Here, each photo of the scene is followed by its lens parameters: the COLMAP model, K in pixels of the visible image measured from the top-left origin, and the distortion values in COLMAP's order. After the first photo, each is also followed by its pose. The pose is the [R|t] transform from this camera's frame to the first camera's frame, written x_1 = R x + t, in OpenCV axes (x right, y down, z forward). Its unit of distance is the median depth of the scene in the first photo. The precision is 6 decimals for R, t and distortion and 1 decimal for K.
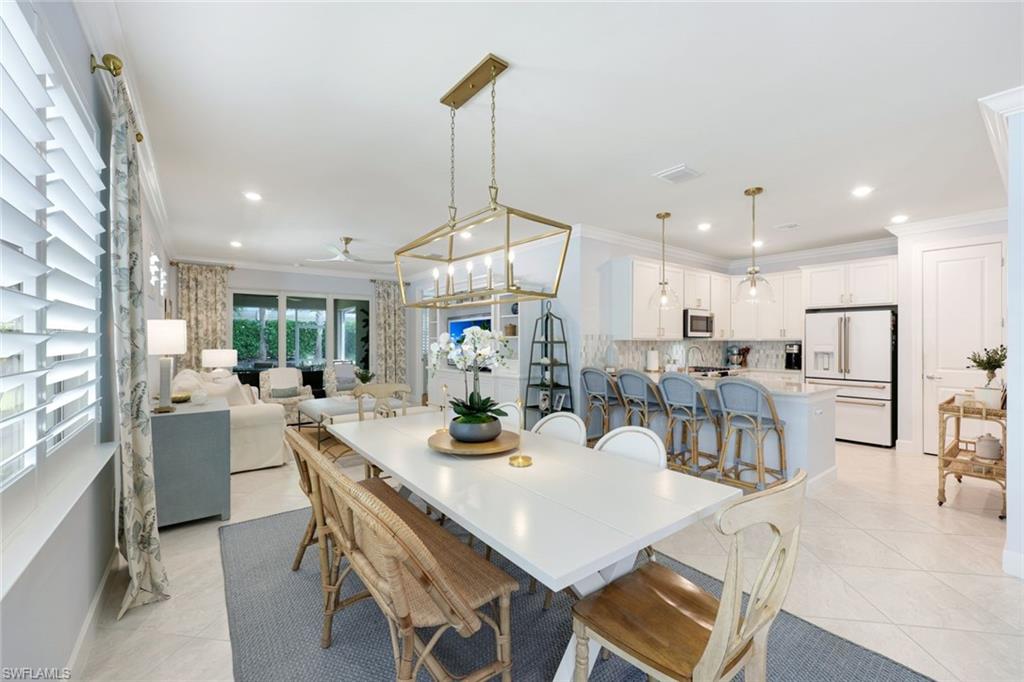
lens RADIAL K [[409.8, 0, 509.3], [0, 409.8, 340.9], [0, 0, 1]] dist [0.001255, -0.000443]
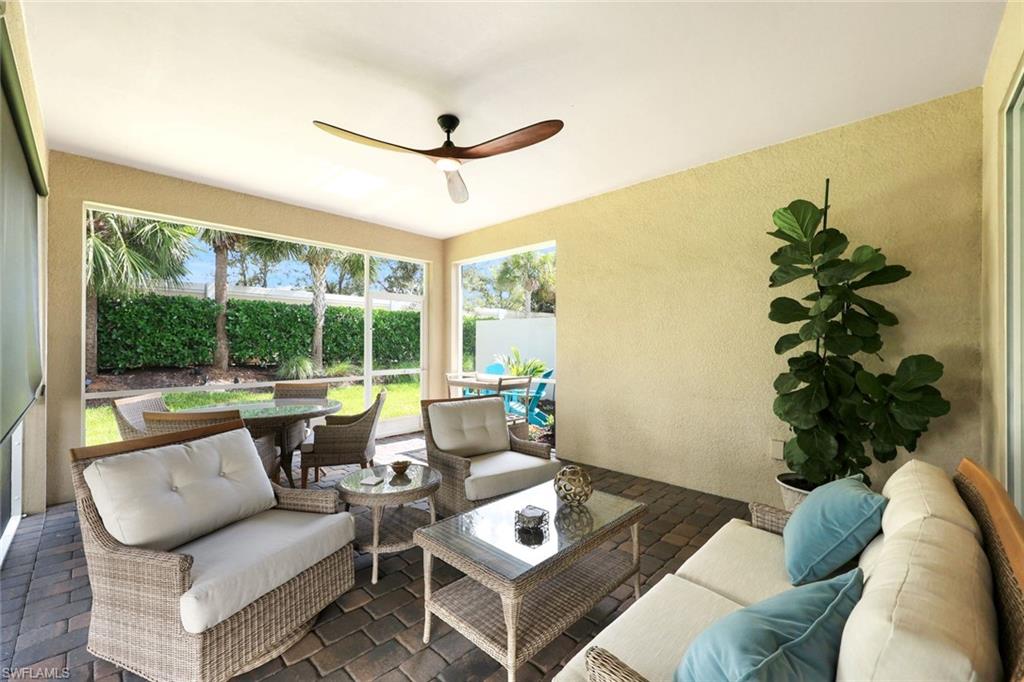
lens RADIAL K [[409.8, 0, 510.4], [0, 409.8, 342.8], [0, 0, 1]] dist [0.001255, -0.000443]
pose [[0.988141, 0.003920, 0.153498, -0.967873], [-0.003483, 0.999989, -0.003112, 0.036581], [-0.153508, 0.002541, 0.988144, 1.244210]]
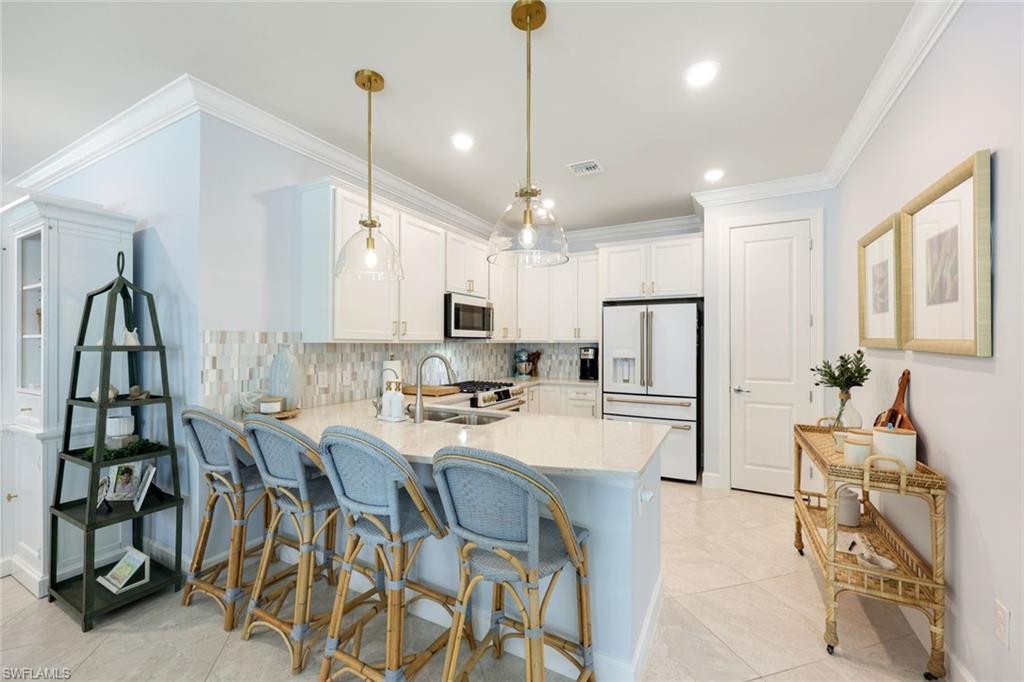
lens RADIAL K [[409.8, 0, 513.0], [0, 409.8, 341.2], [0, 0, 1]] dist [0.001255, -0.000443]
pose [[0.904204, 0.000511, 0.427101, 0.243318], [0.000384, 0.999998, -0.002009, -0.002312], [-0.427101, 0.001981, 0.904202, 0.376814]]
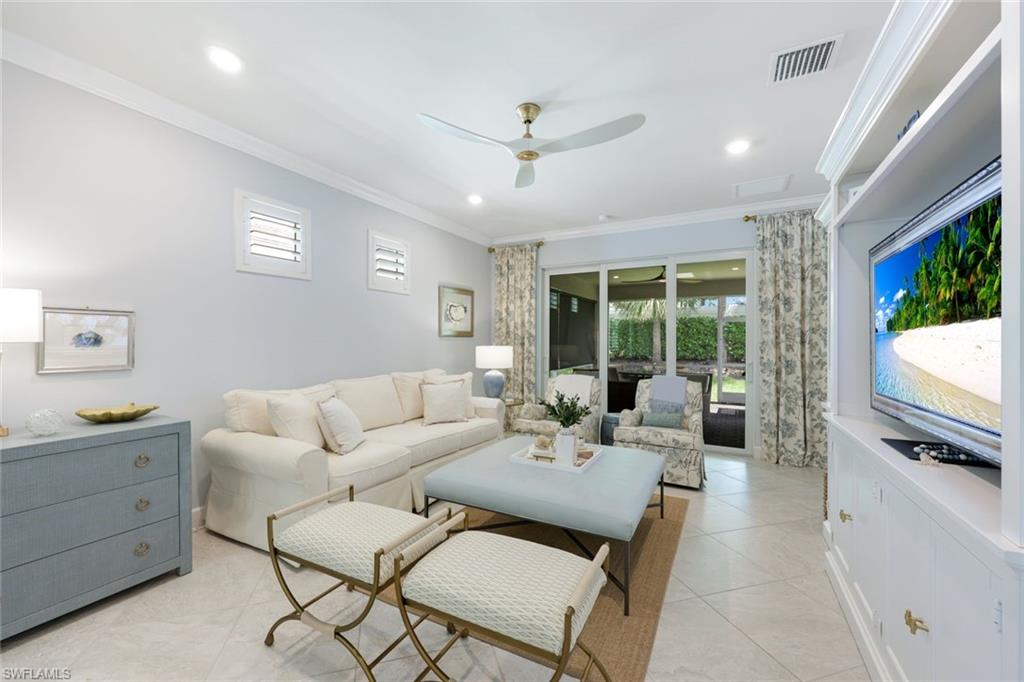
lens RADIAL K [[409.8, 0, 507.7], [0, 409.8, 342.5], [0, 0, 1]] dist [0.001255, -0.000443]
pose [[0.415528, 0.005532, -0.909563, 0.013953], [-0.003867, 0.999983, 0.004315, 0.011646], [0.909572, 0.001724, 0.415543, 0.730691]]
